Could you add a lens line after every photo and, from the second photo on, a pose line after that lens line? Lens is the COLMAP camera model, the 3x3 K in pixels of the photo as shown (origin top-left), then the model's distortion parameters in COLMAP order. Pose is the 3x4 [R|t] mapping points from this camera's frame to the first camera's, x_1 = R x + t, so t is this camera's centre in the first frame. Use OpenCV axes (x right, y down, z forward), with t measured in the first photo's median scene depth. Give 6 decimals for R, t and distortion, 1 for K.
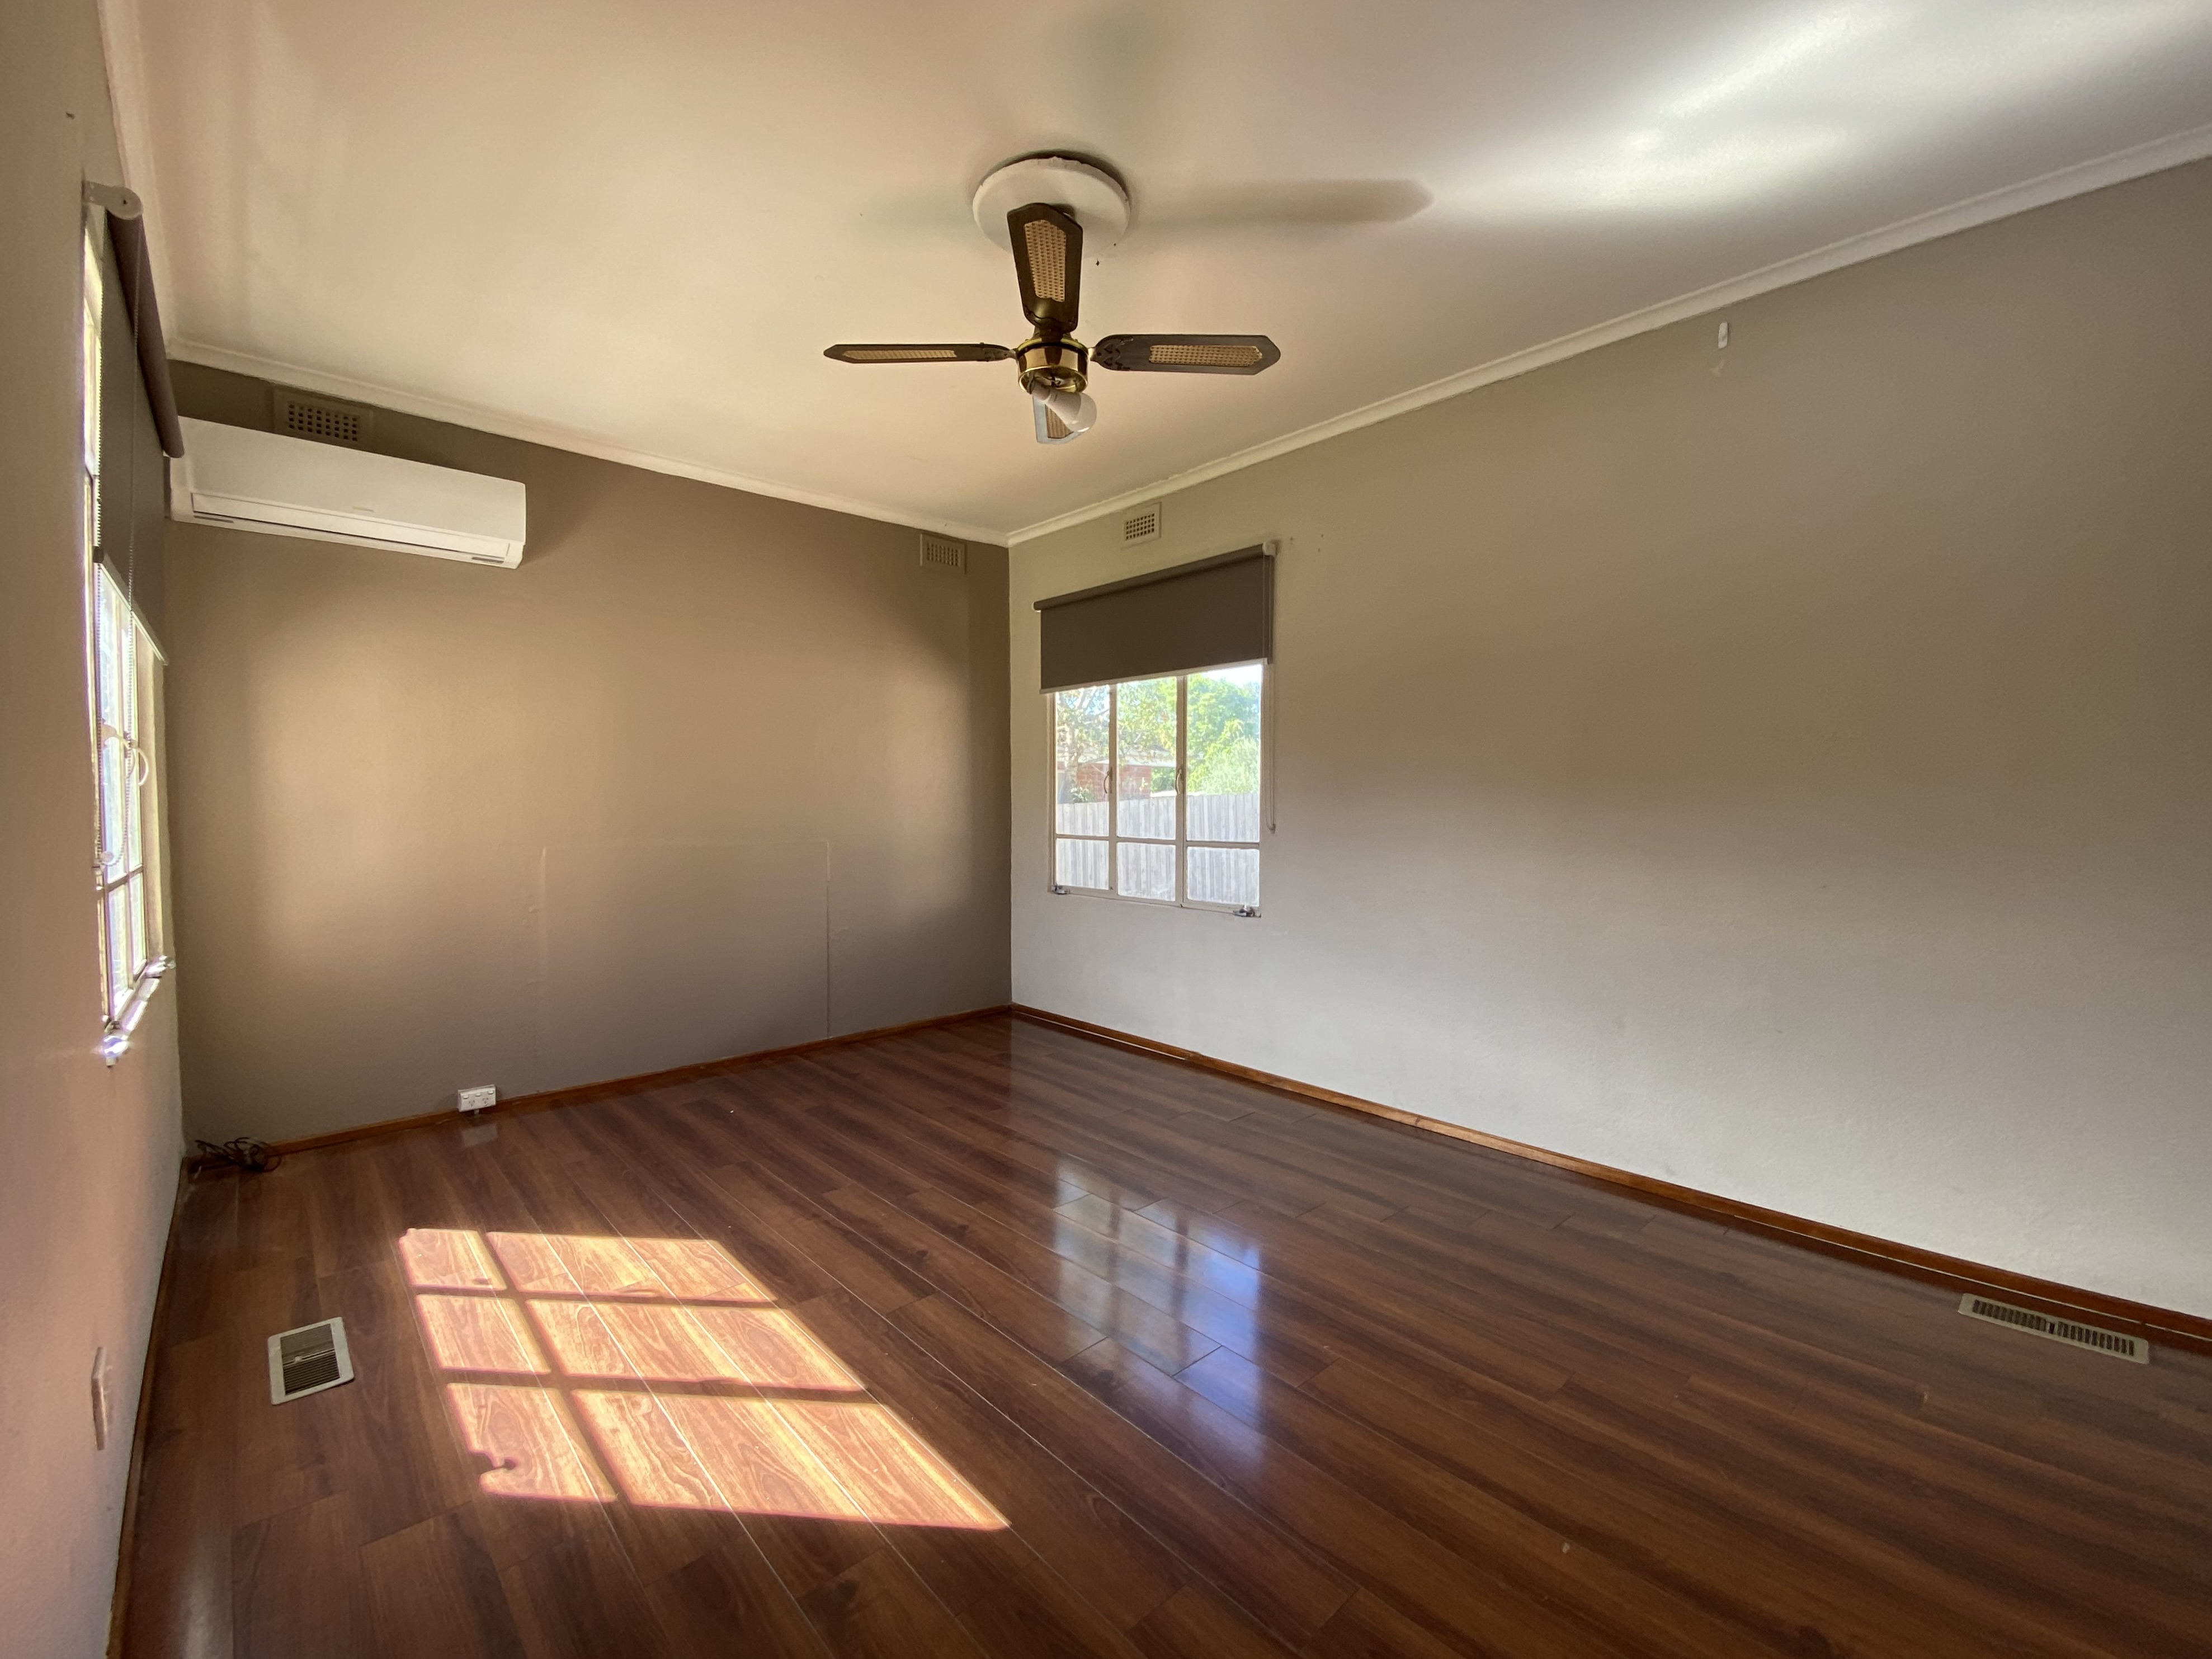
lens RADIAL K [[935.8, 0, 1116.2], [0, 935.8, 834.4], [0, 0, 1]] dist [0.003414, -0.000382]
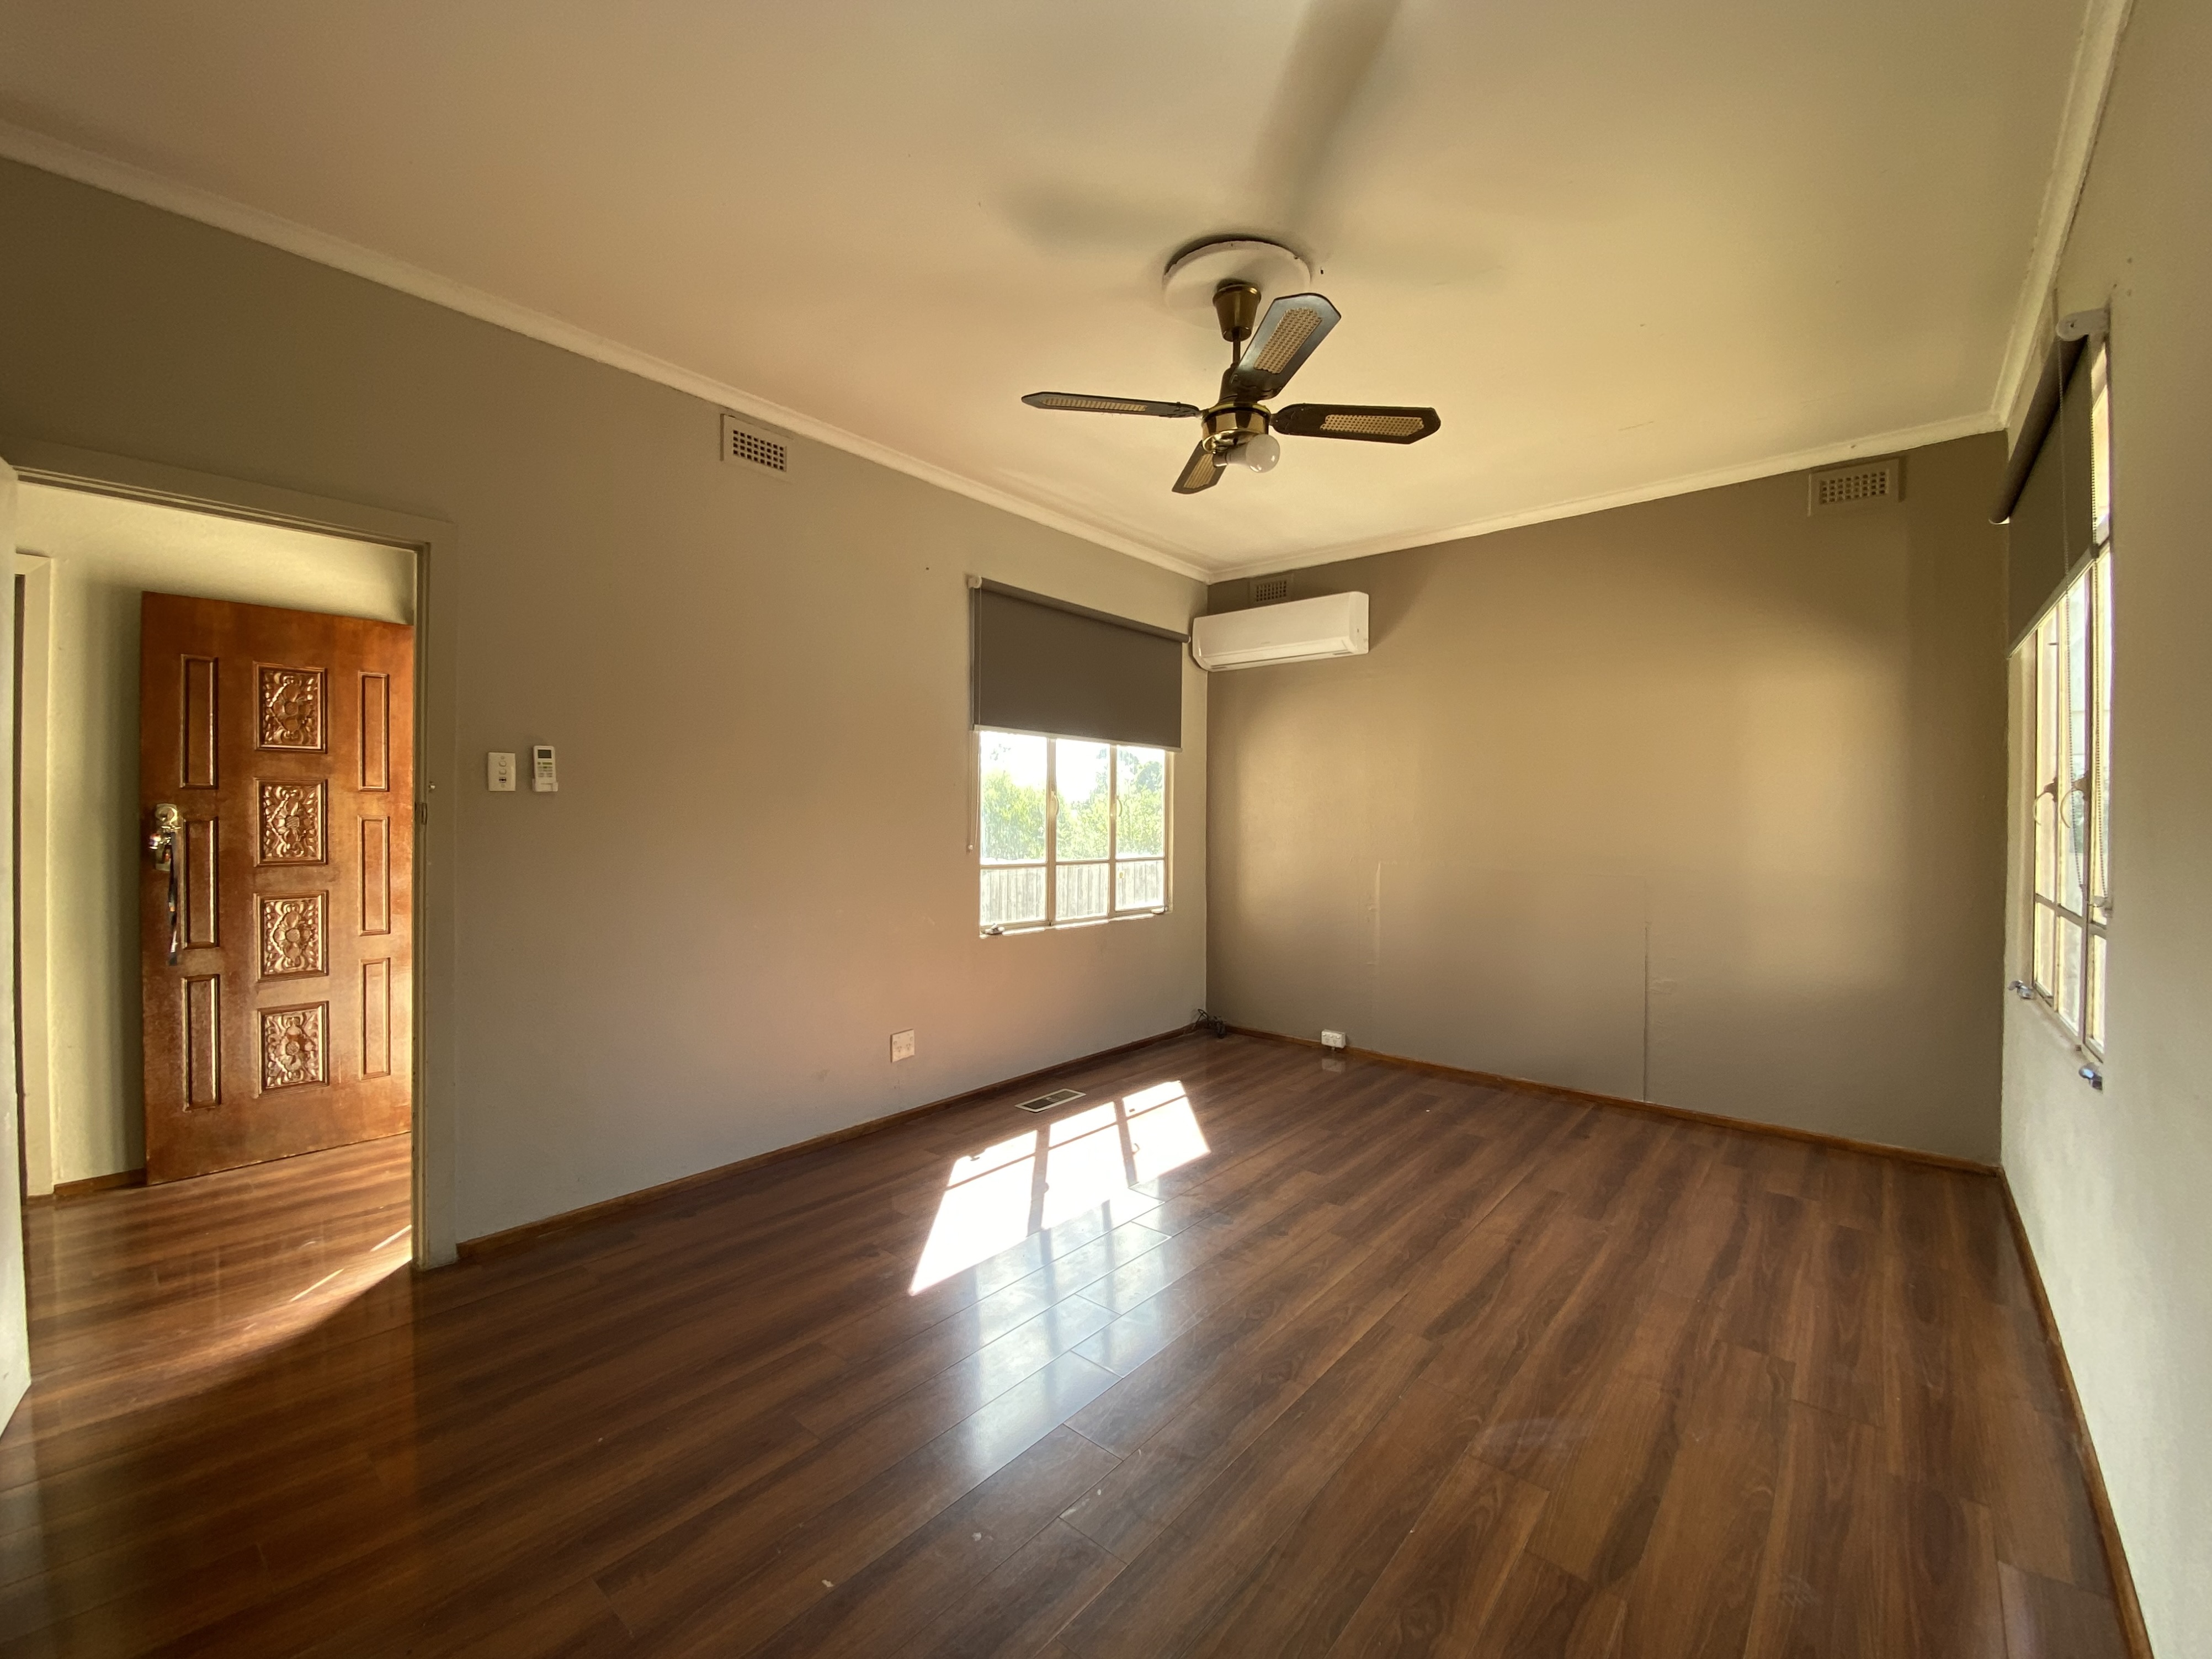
lens RADIAL K [[935.7, 0, 1124.4], [0, 935.7, 834.3], [0, 0, 1]] dist [0.003414, -0.000382]
pose [[0.128249, 0.032605, -0.991206, 0.648459], [-0.055129, 0.998148, 0.025700, -0.041036], [0.990209, 0.051348, 0.129809, 0.493175]]
